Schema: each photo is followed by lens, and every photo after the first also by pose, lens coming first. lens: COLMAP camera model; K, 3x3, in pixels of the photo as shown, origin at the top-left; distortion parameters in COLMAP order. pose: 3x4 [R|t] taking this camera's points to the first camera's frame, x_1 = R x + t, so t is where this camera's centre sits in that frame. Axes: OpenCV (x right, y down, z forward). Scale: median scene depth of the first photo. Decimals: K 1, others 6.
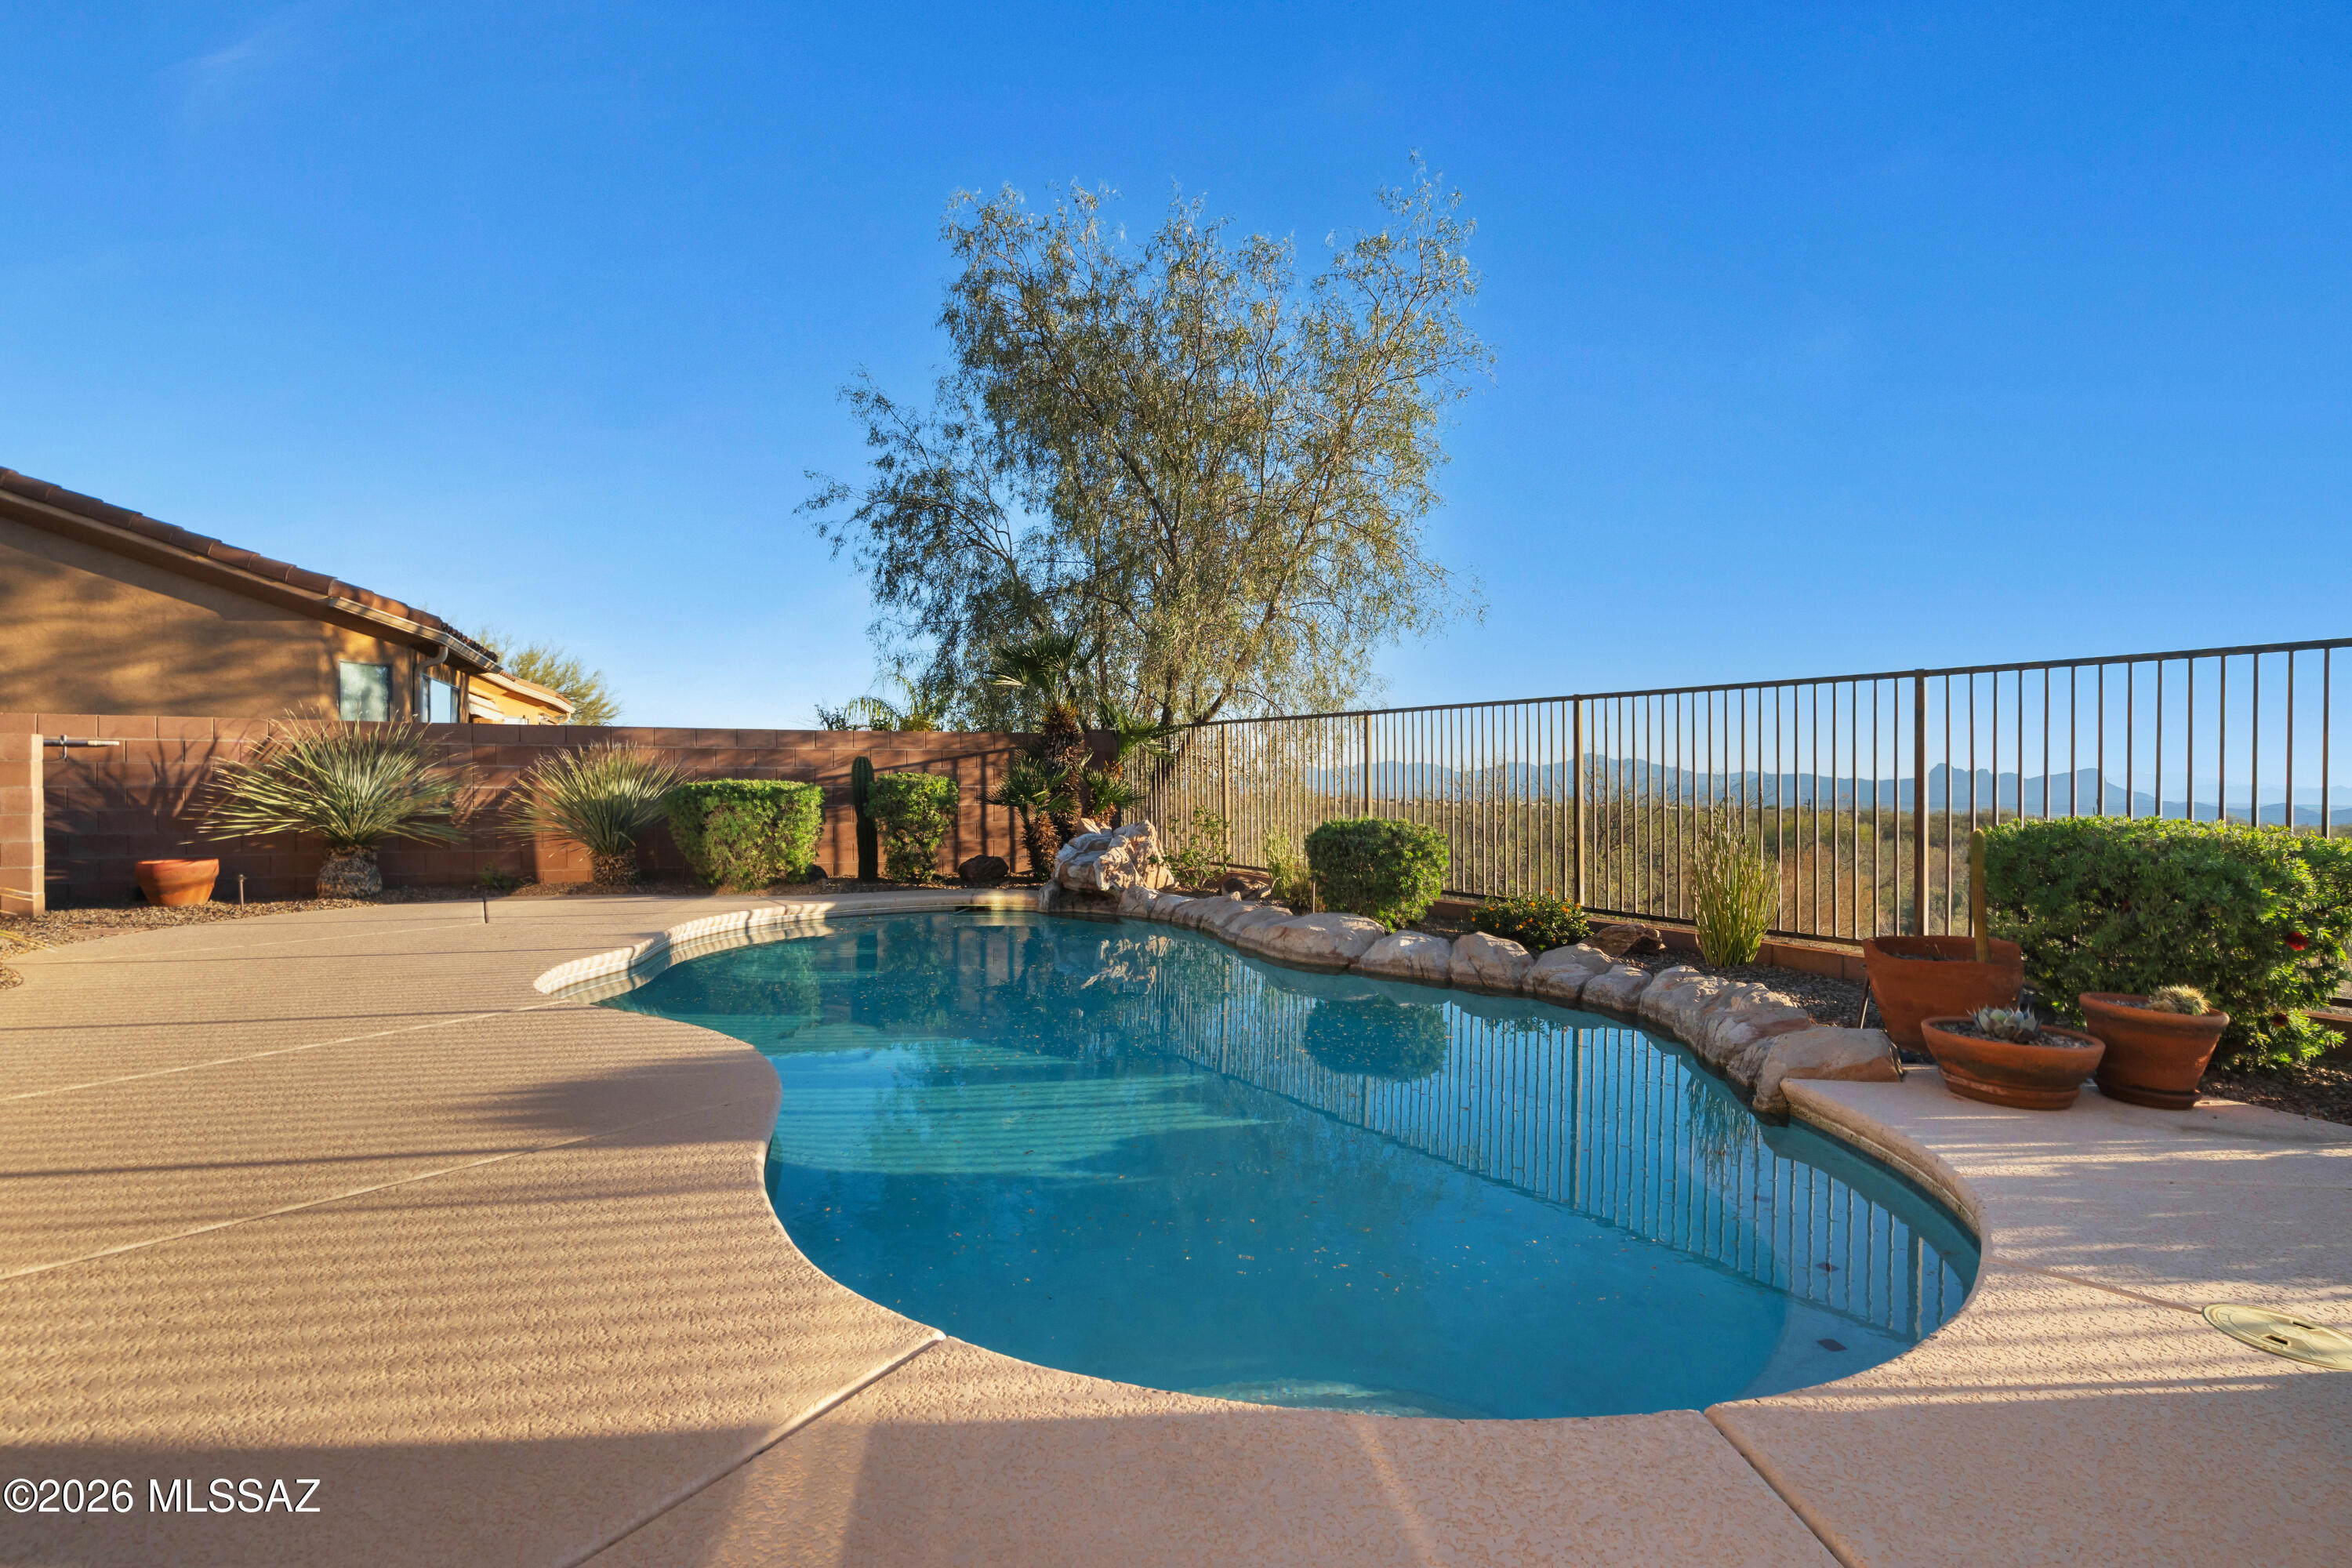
lens RADIAL K [[1063.2, 0, 1193.0], [0, 1063.2, 780.7], [0, 0, 1]] dist [-0.003002, -0.000278]
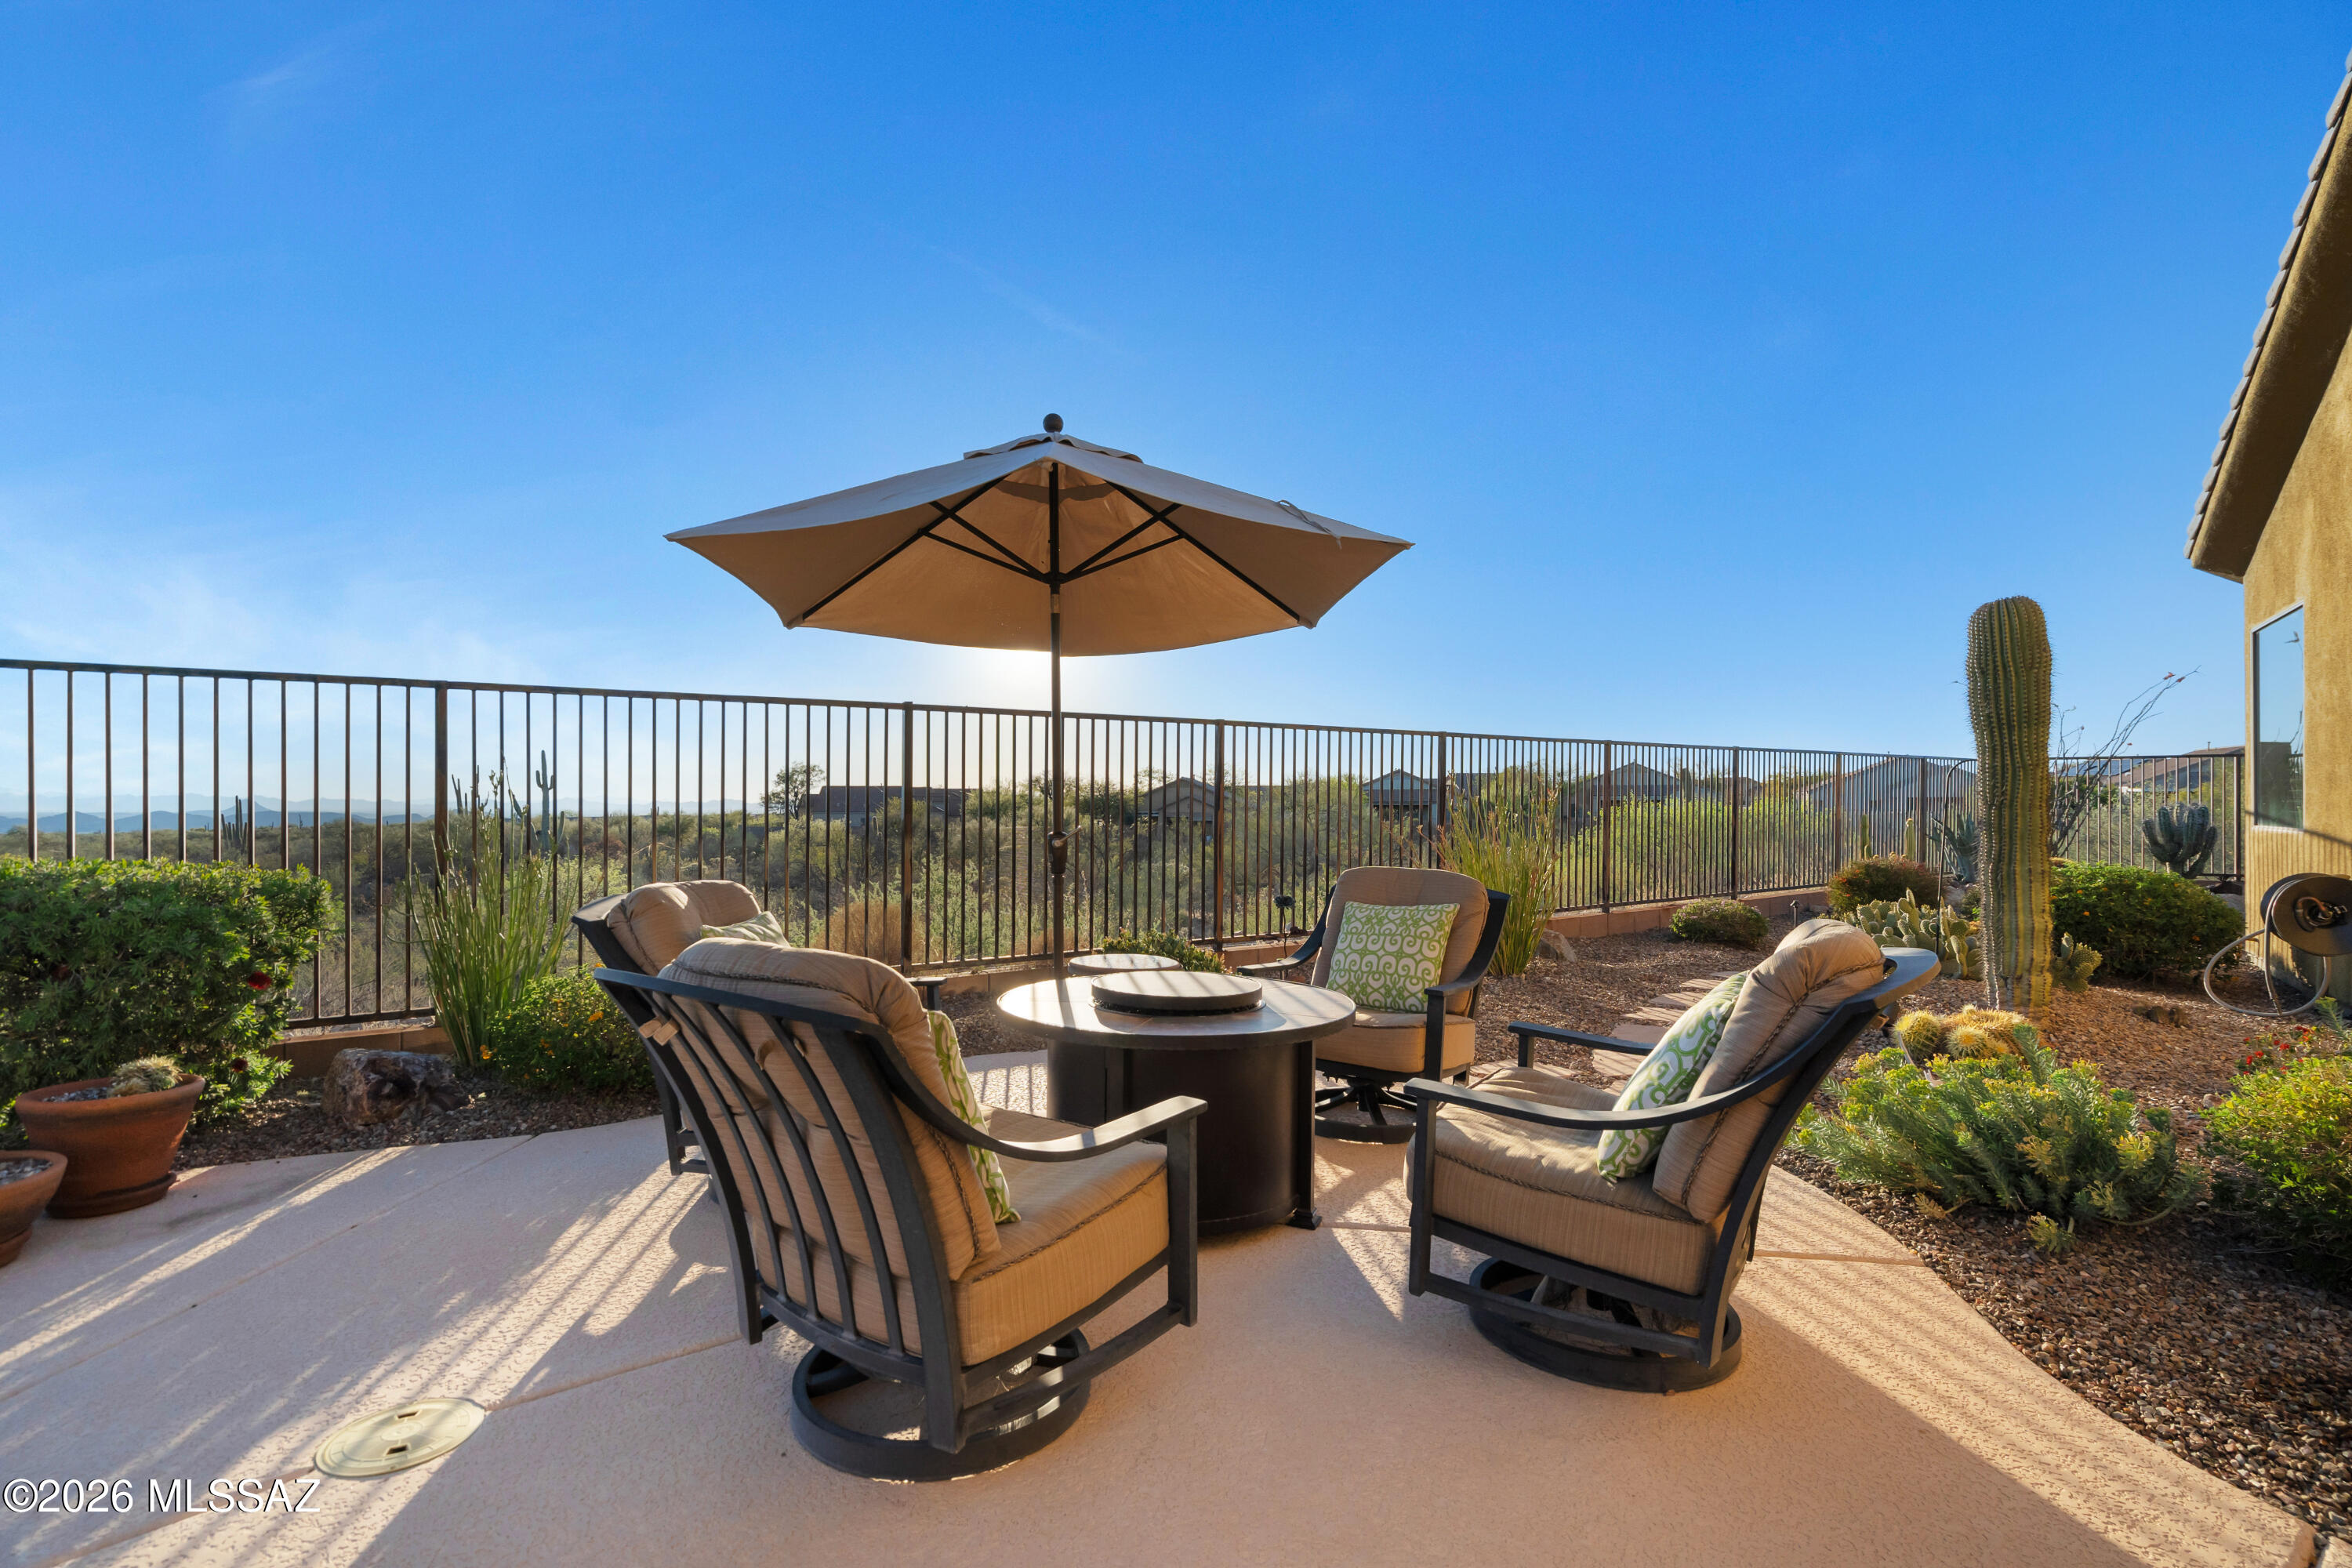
lens RADIAL K [[1057.5, 0, 1177.4], [0, 1057.5, 820.5], [0, 0, 1]] dist [-0.000895, -0.000207]
pose [[-0.019950, -0.022441, 0.999549, 0.058733], [0.003343, 0.999741, 0.022512, -0.012626], [-0.999795, 0.003790, -0.019870, 0.163634]]
